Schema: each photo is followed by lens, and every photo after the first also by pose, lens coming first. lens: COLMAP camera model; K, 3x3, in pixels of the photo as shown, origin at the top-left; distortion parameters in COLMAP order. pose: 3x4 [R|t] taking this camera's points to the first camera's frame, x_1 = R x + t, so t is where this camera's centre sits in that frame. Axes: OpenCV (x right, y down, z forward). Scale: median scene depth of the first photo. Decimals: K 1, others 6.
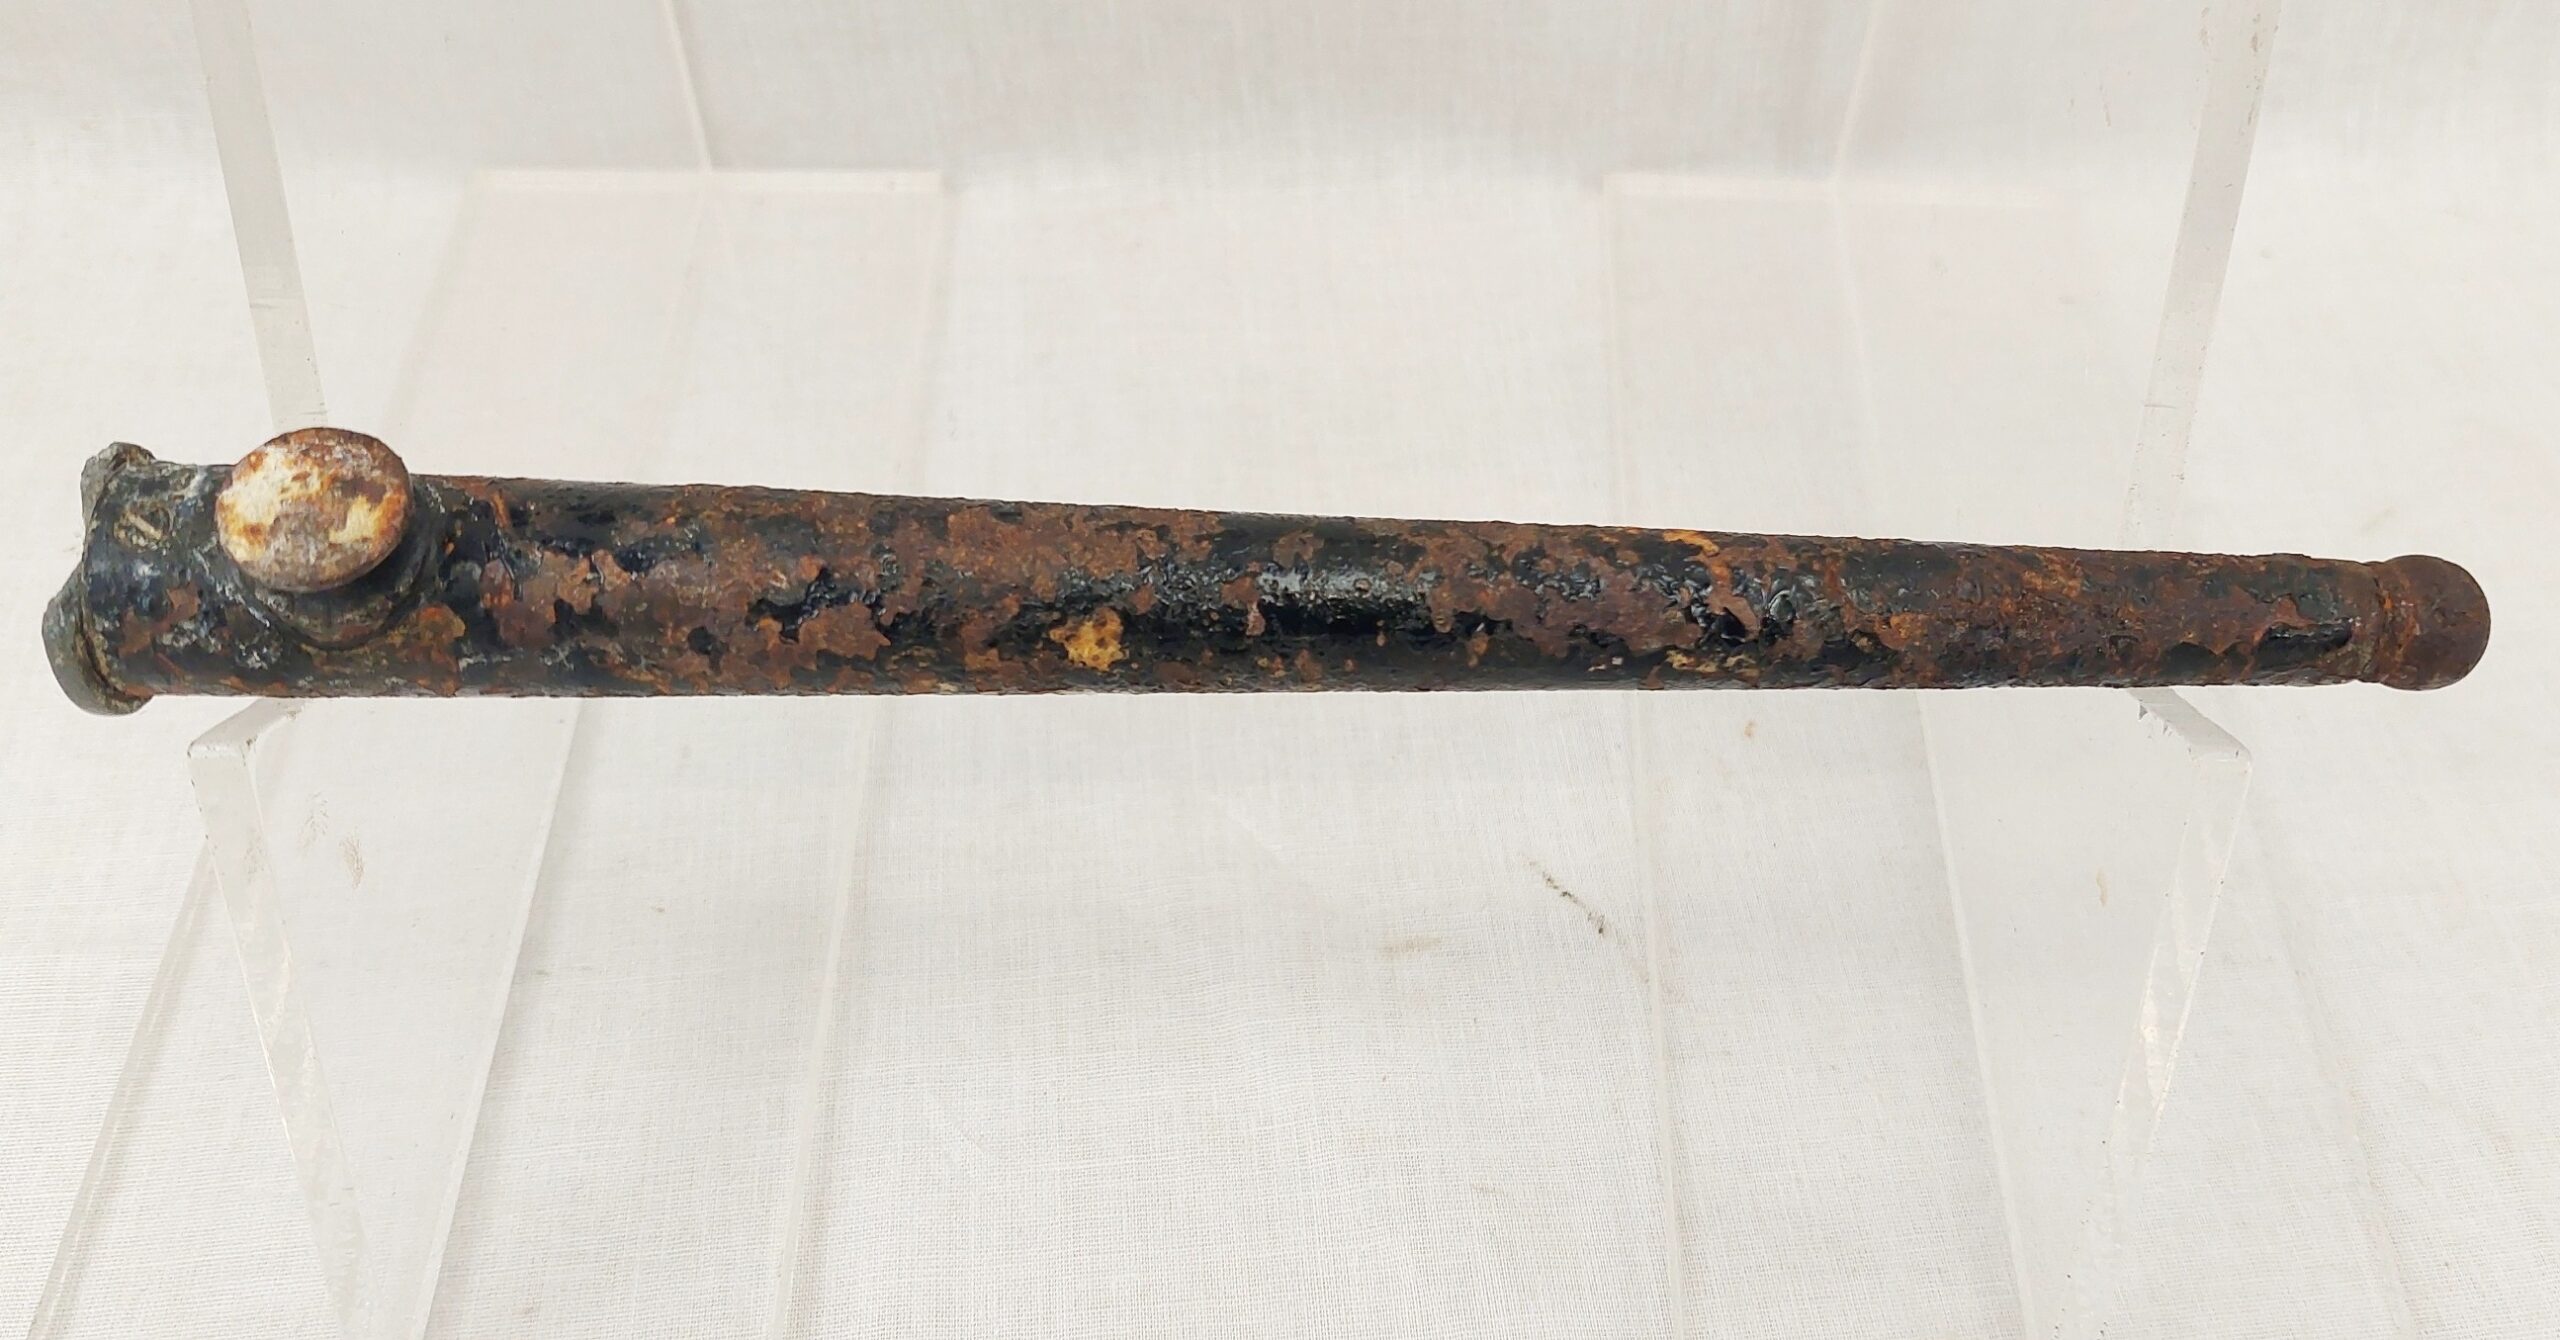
lens RADIAL K [[2217.8, 0, 1292.1], [0, 2217.8, 649.6], [0, 0, 1]] dist [0.060602, -0.085737]
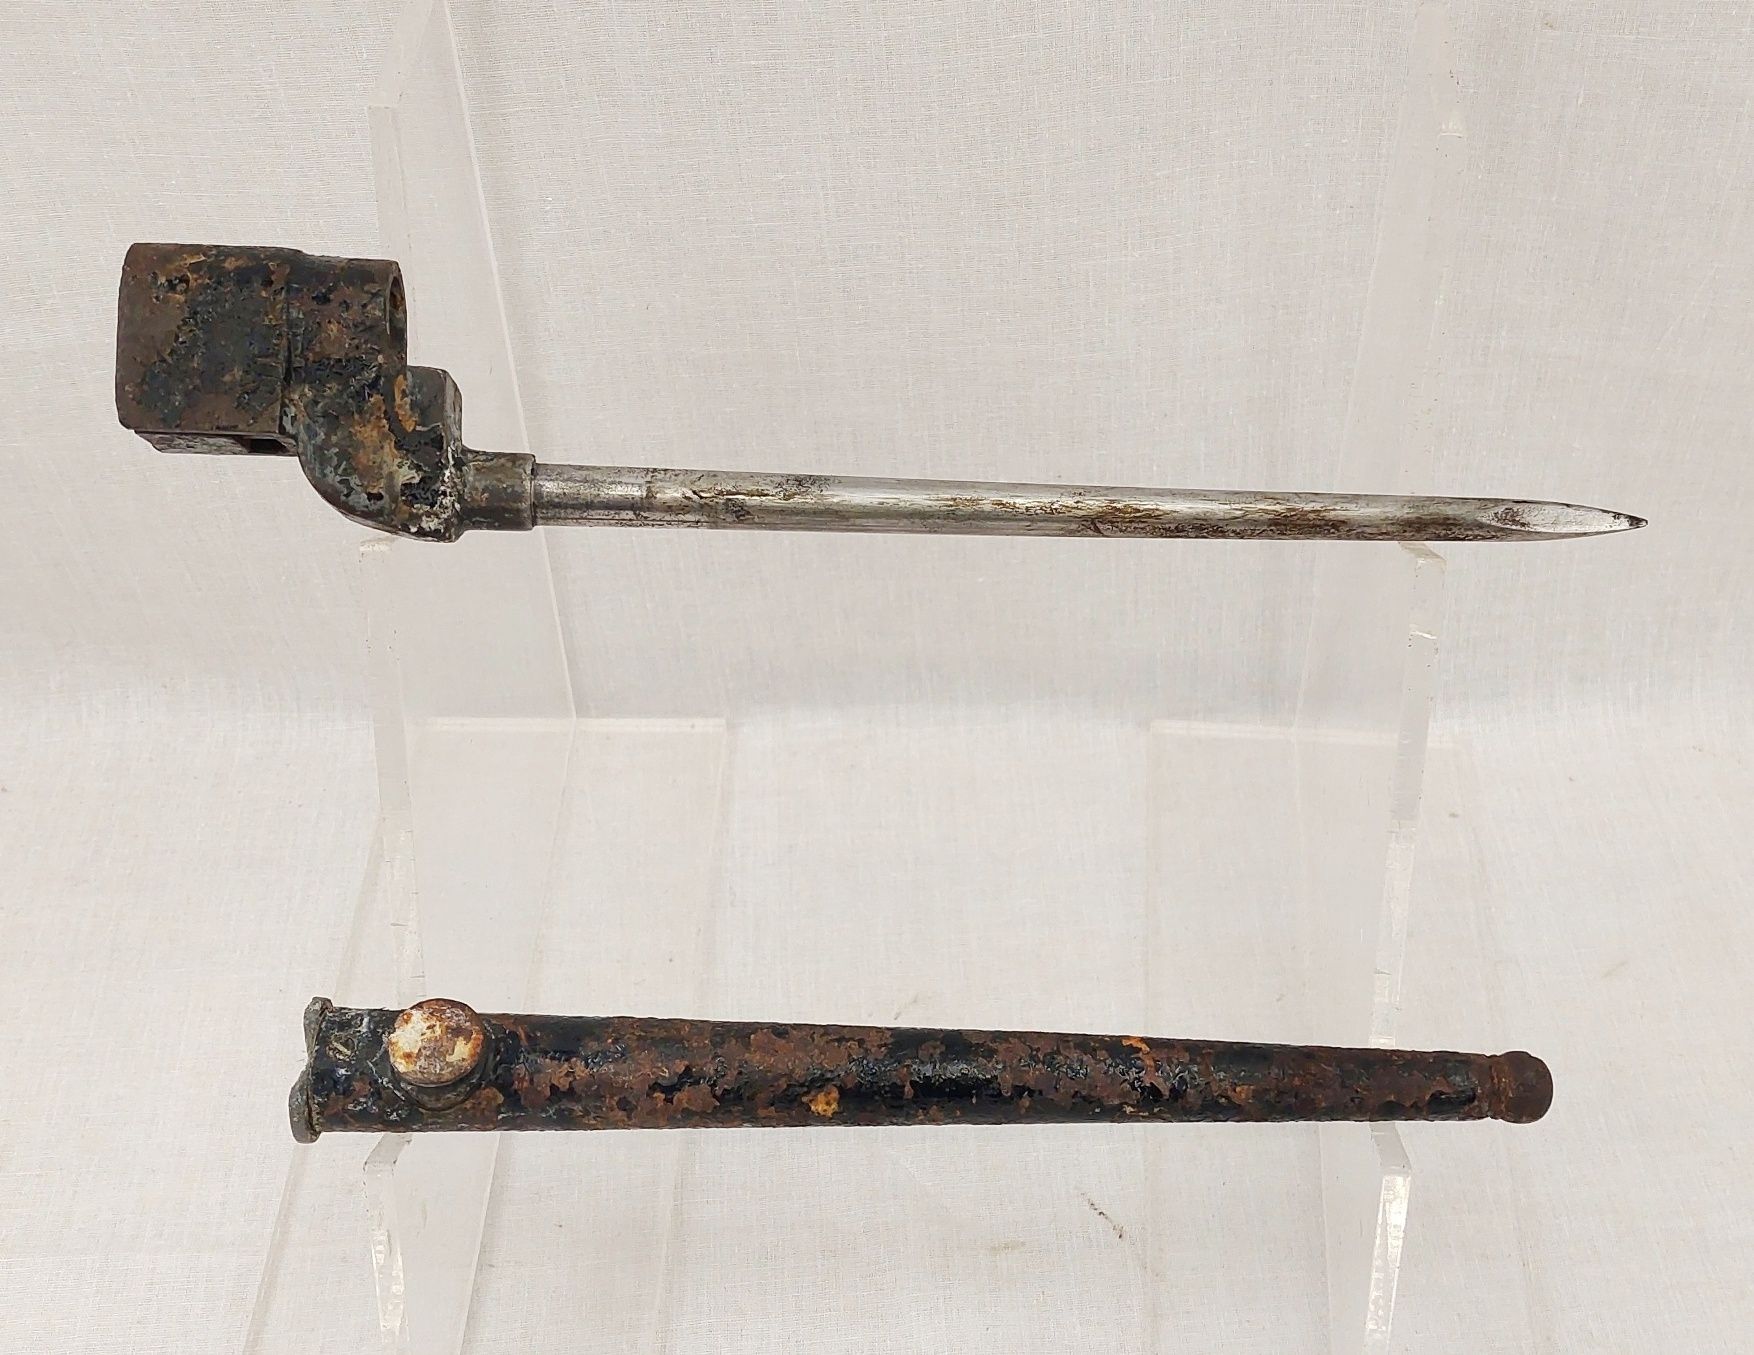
lens RADIAL K [[2089.5, 0, 1037.2], [0, 2089.5, 652.2], [0, 0, 1]] dist [0.082075, 0.000000]
pose [[0.999773, 0.006475, 0.020300, 0.044413], [-0.004355, 0.994690, -0.102825, -0.163267], [-0.020858, 0.102713, 0.994492, -0.686790]]
